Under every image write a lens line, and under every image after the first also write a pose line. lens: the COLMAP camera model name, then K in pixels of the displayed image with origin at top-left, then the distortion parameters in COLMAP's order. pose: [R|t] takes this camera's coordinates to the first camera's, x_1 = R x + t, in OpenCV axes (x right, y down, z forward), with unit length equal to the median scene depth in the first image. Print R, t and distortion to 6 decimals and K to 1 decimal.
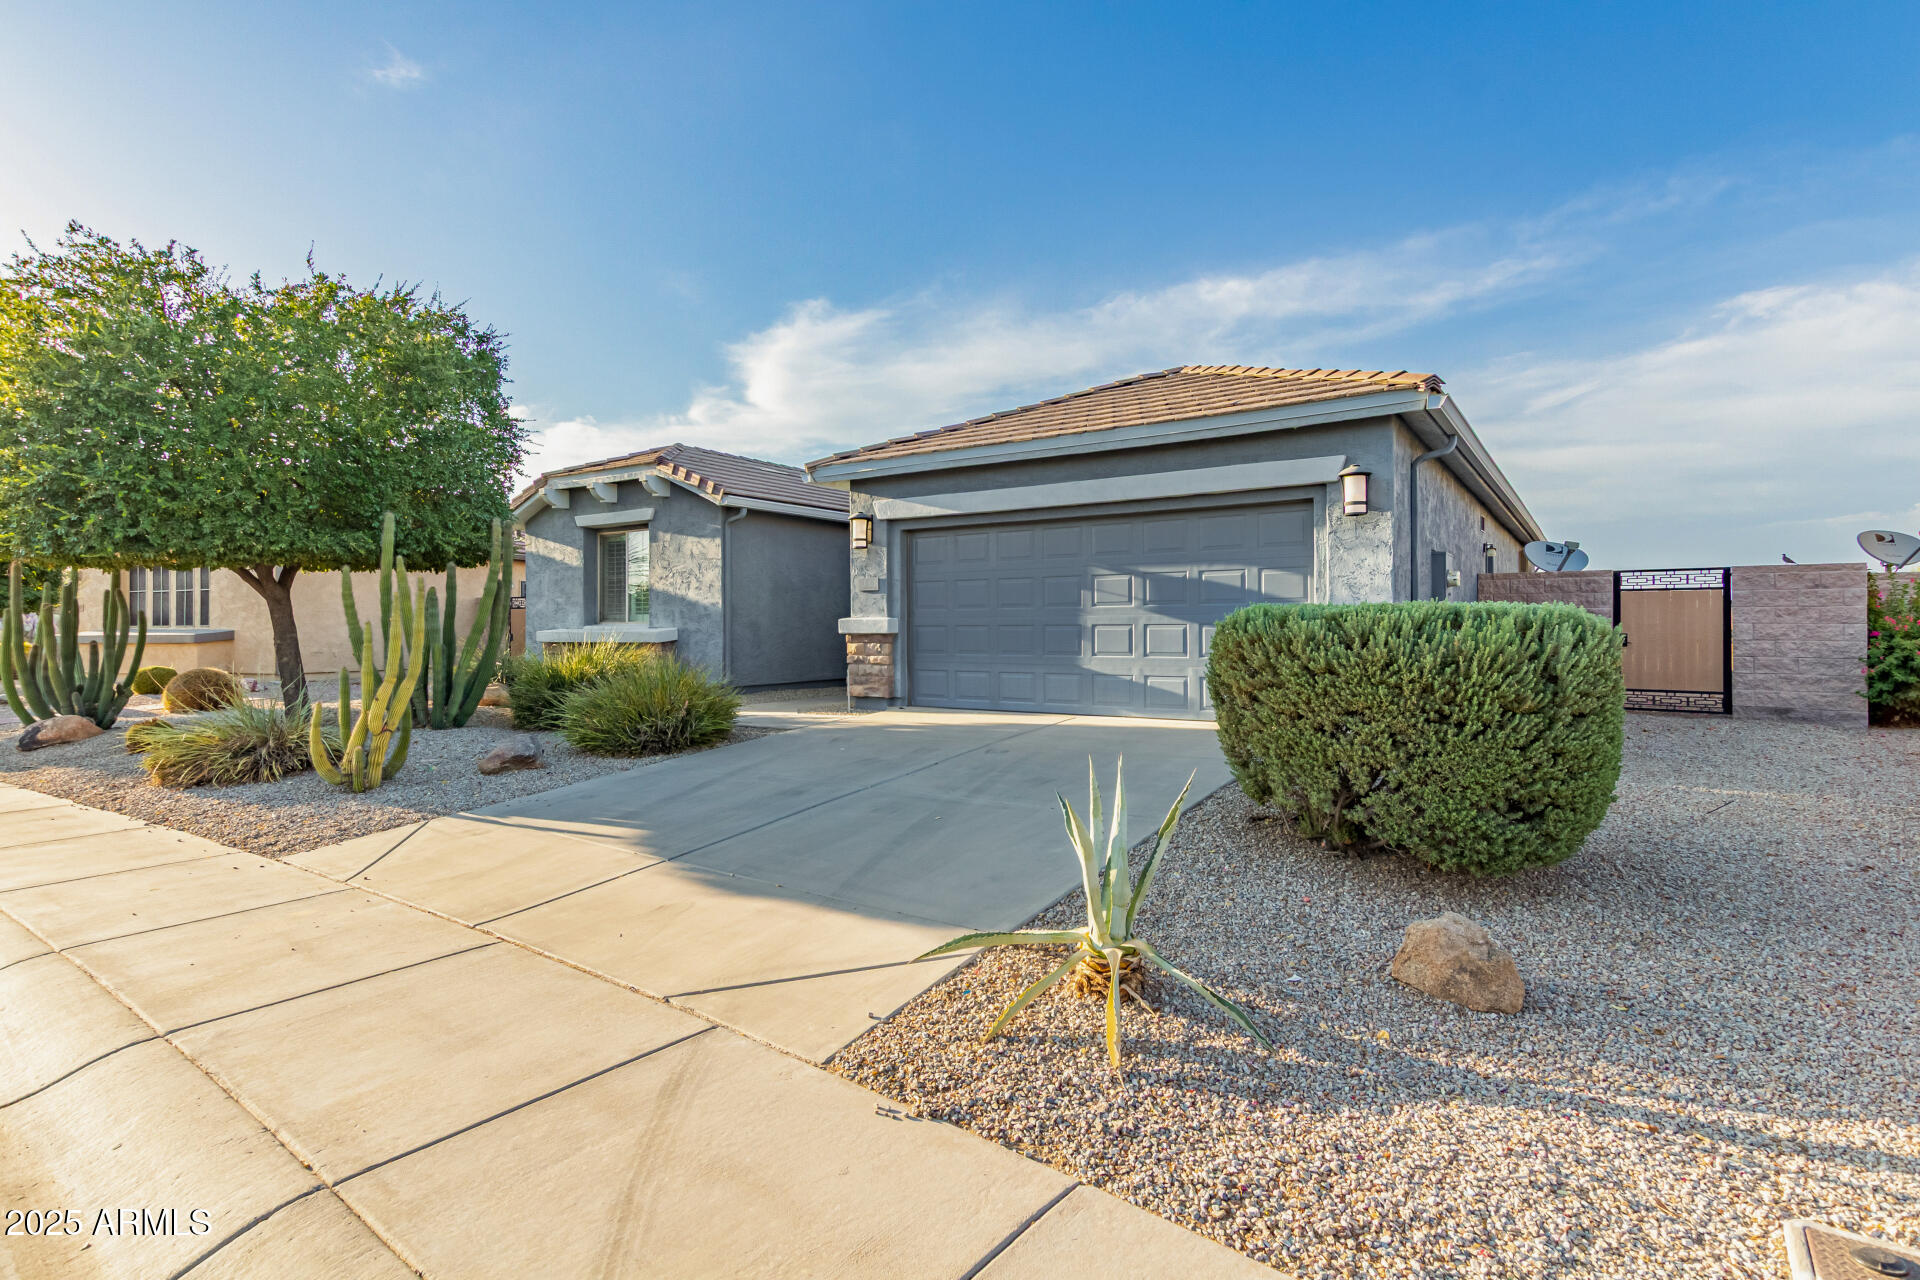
lens RADIAL K [[964.9, 0, 964.3], [0, 964.9, 633.5], [0, 0, 1]] dist [0.003249, -0.000960]
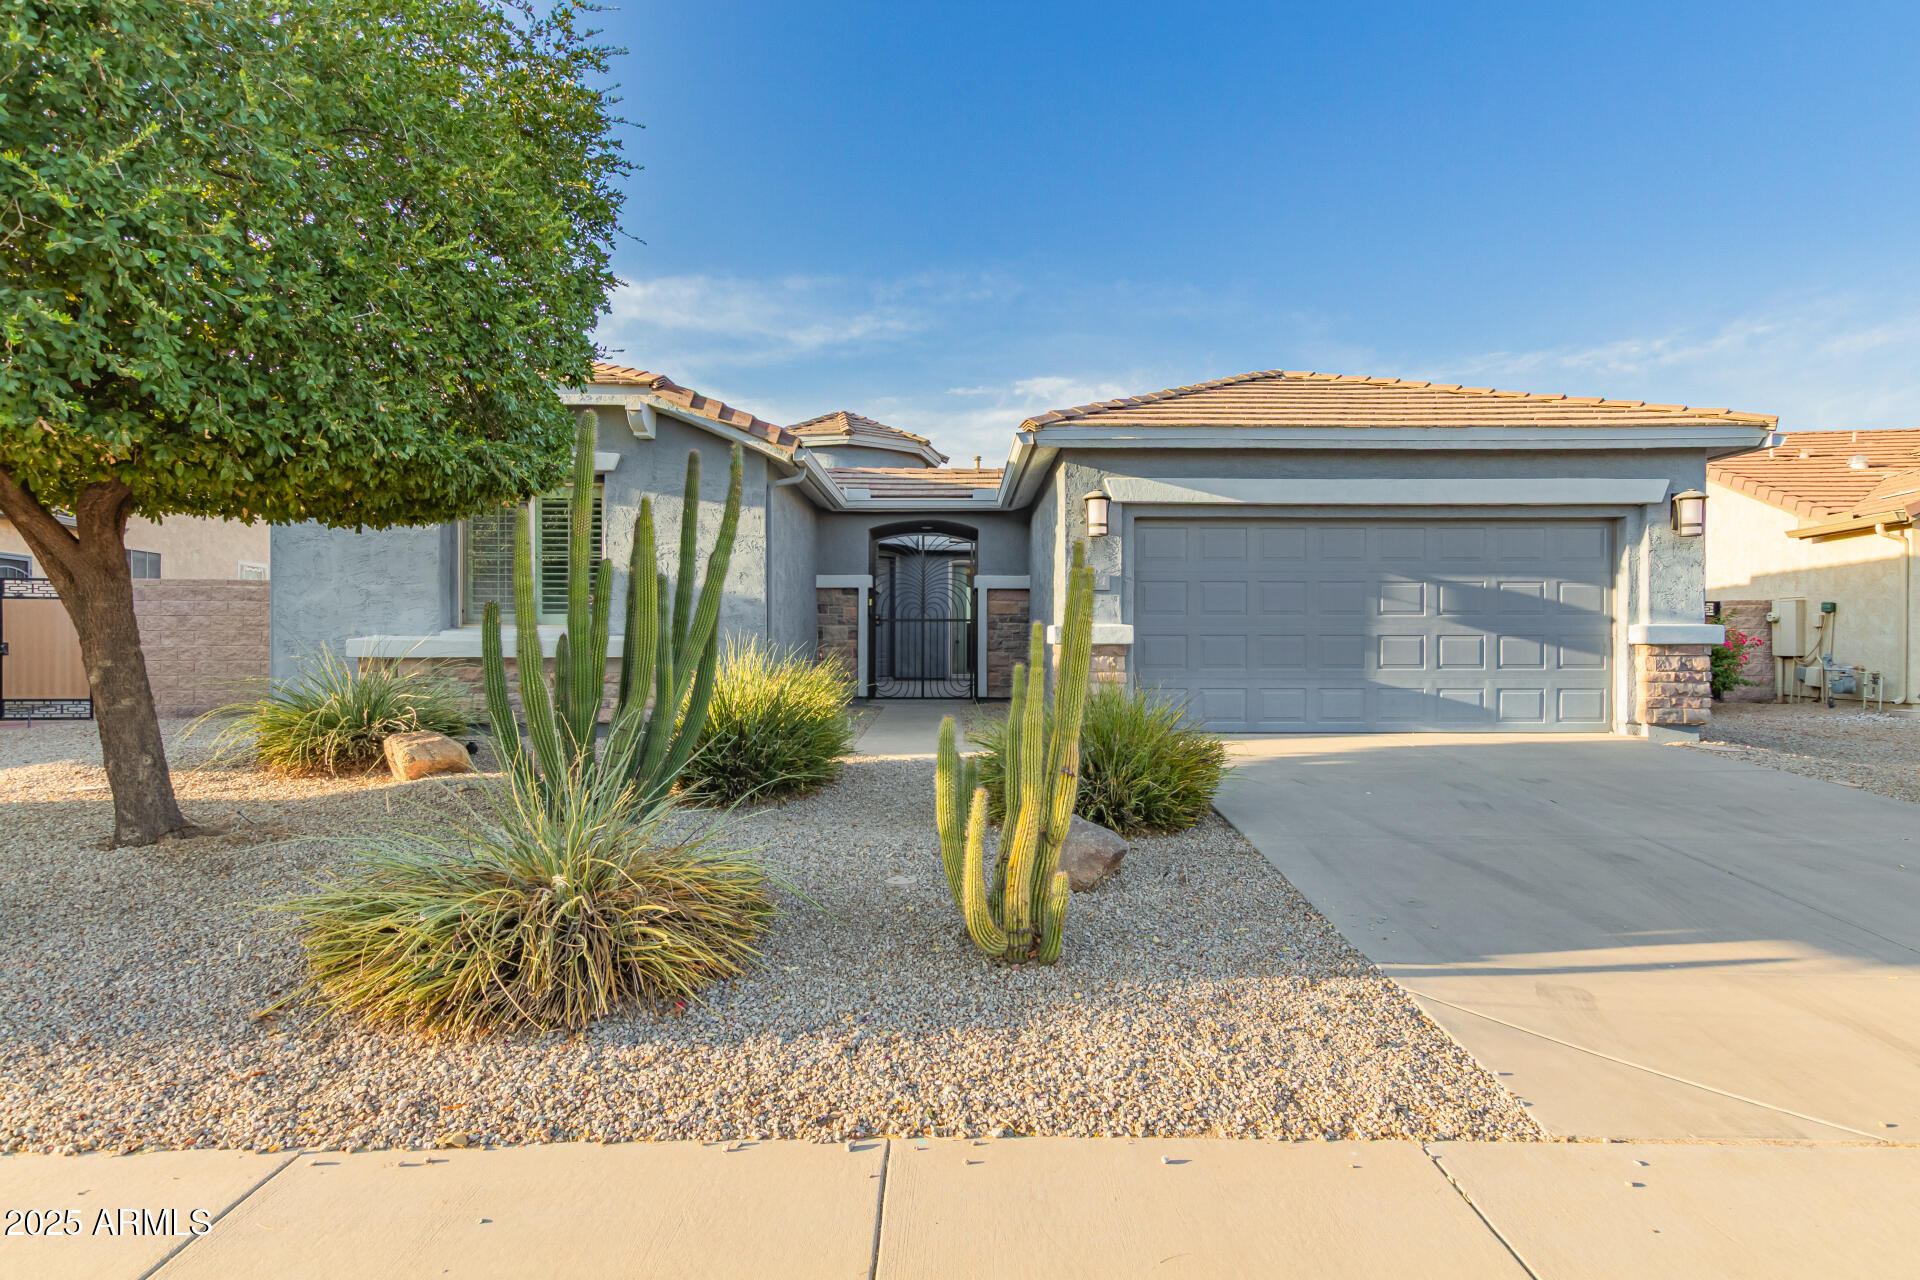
lens RADIAL K [[964.9, 0, 958.2], [0, 964.9, 646.7], [0, 0, 1]] dist [0.003249, -0.000960]
pose [[0.823712, -0.001168, 0.567007, -0.650300], [-0.001486, 0.999990, 0.004218, -0.000906], [-0.567006, -0.004317, 0.823702, 0.415962]]
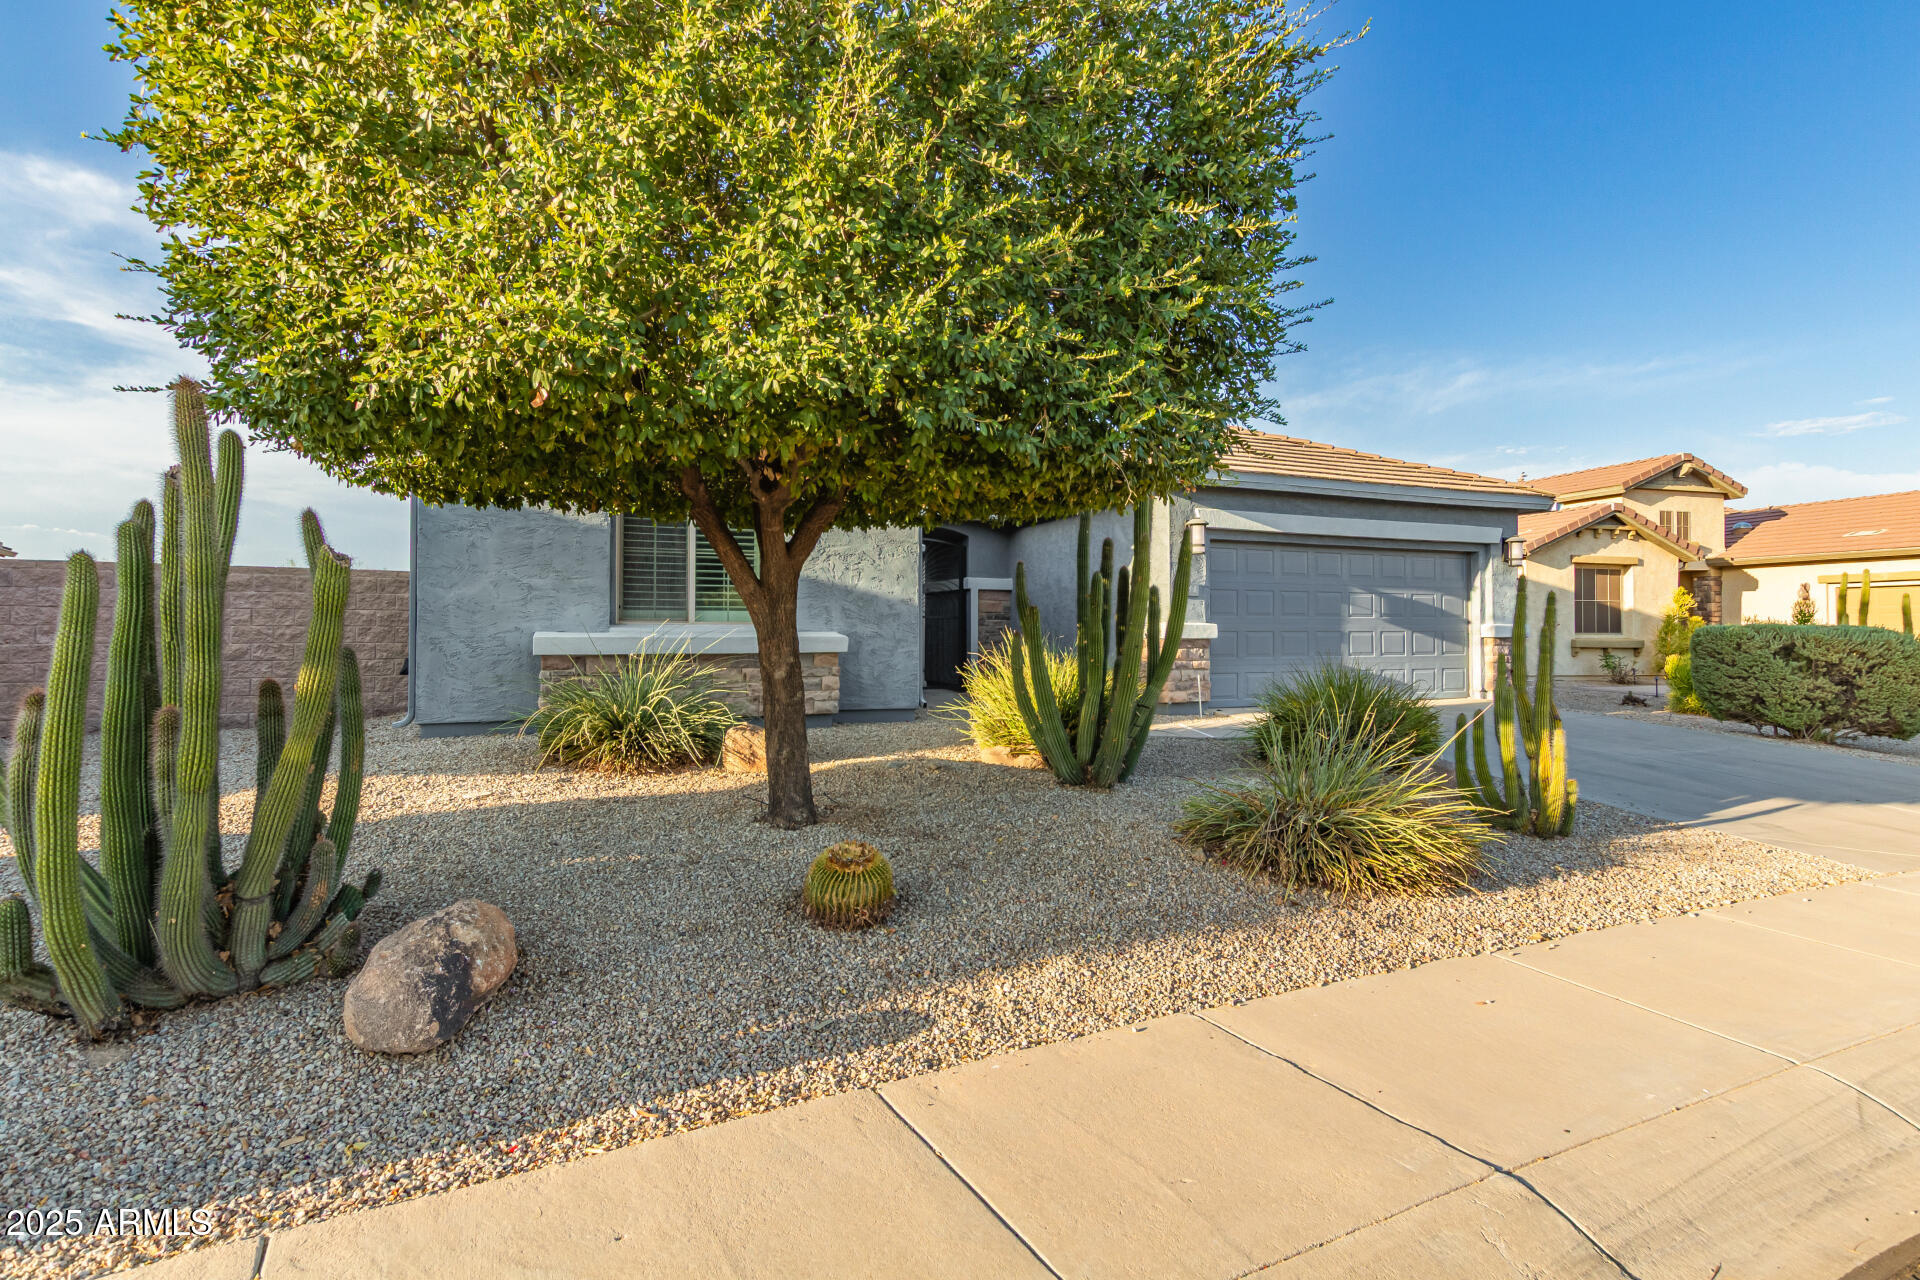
lens RADIAL K [[964.9, 0, 965.3], [0, 964.9, 637.2], [0, 0, 1]] dist [0.003249, -0.000960]
pose [[0.520849, -0.000614, 0.853649, -1.089520], [-0.000349, 1.000000, 0.000932, -0.002361], [-0.853649, -0.000783, 0.520848, 0.687366]]
